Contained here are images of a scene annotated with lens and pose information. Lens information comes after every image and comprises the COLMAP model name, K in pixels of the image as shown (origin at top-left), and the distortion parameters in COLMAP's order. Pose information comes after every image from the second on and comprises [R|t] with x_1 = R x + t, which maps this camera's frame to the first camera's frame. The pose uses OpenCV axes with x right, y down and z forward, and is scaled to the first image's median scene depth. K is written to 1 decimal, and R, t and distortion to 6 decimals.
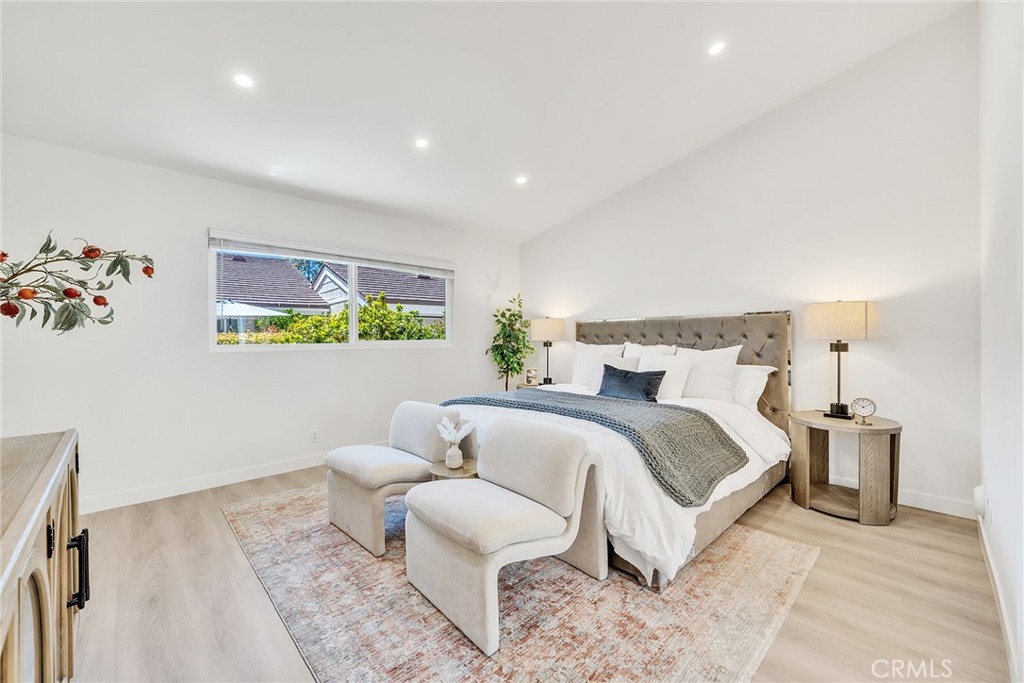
lens RADIAL K [[399.3, 0, 513.3], [0, 399.3, 340.0], [0, 0, 1]] dist [-0.000381, -0.000097]
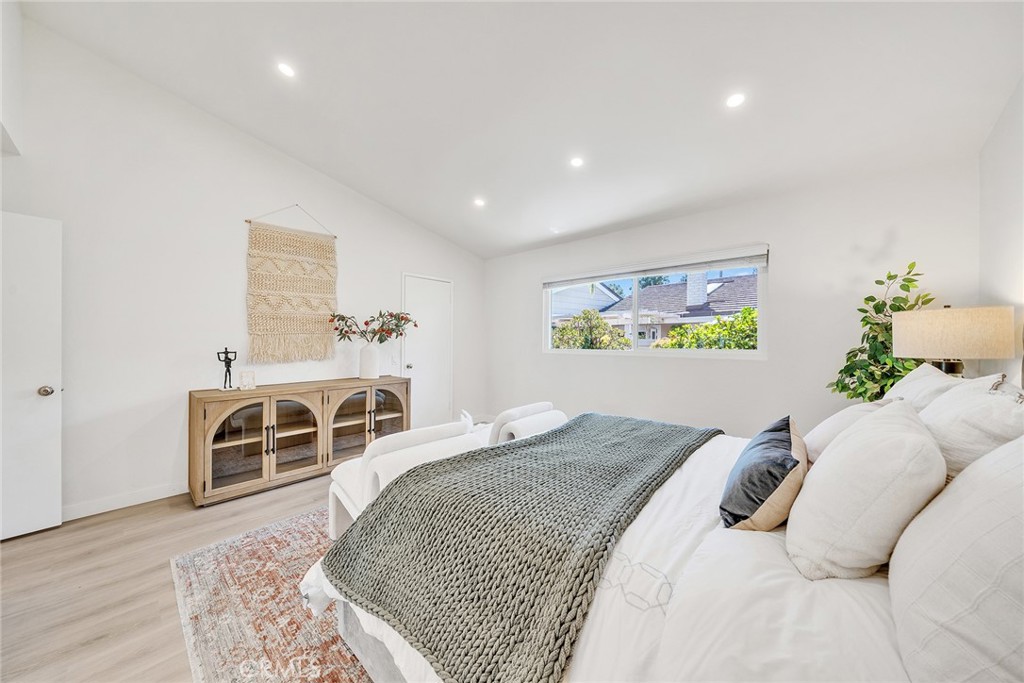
lens RADIAL K [[347.4, 0, 509.7], [0, 347.4, 340.1], [0, 0, 1]] dist [-0.005969, 0.000046]
pose [[0.084525, 0.002004, -0.996419, 0.551136], [-0.009399, 0.999955, 0.001214, -0.019143], [0.996377, 0.009262, 0.084540, 0.619193]]
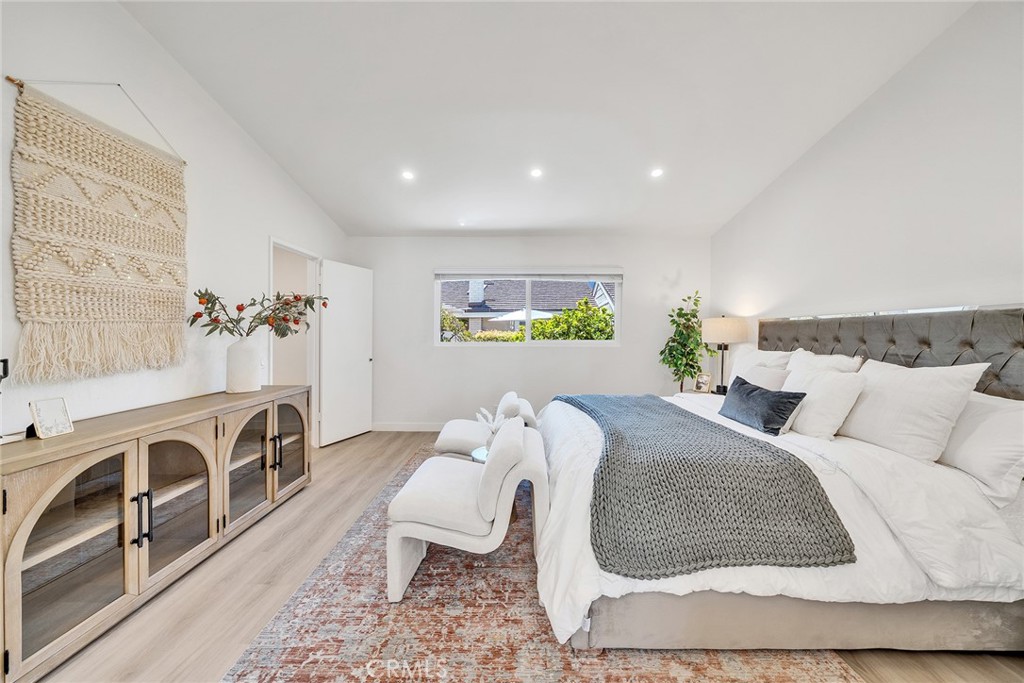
lens RADIAL K [[347.4, 0, 518.4], [0, 347.4, 338.8], [0, 0, 1]] dist [-0.005969, 0.000046]
pose [[0.727420, 0.015591, -0.686015, 0.359639], [-0.008883, 0.999872, 0.013305, -0.017417], [0.686135, -0.003584, 0.727465, 0.185547]]
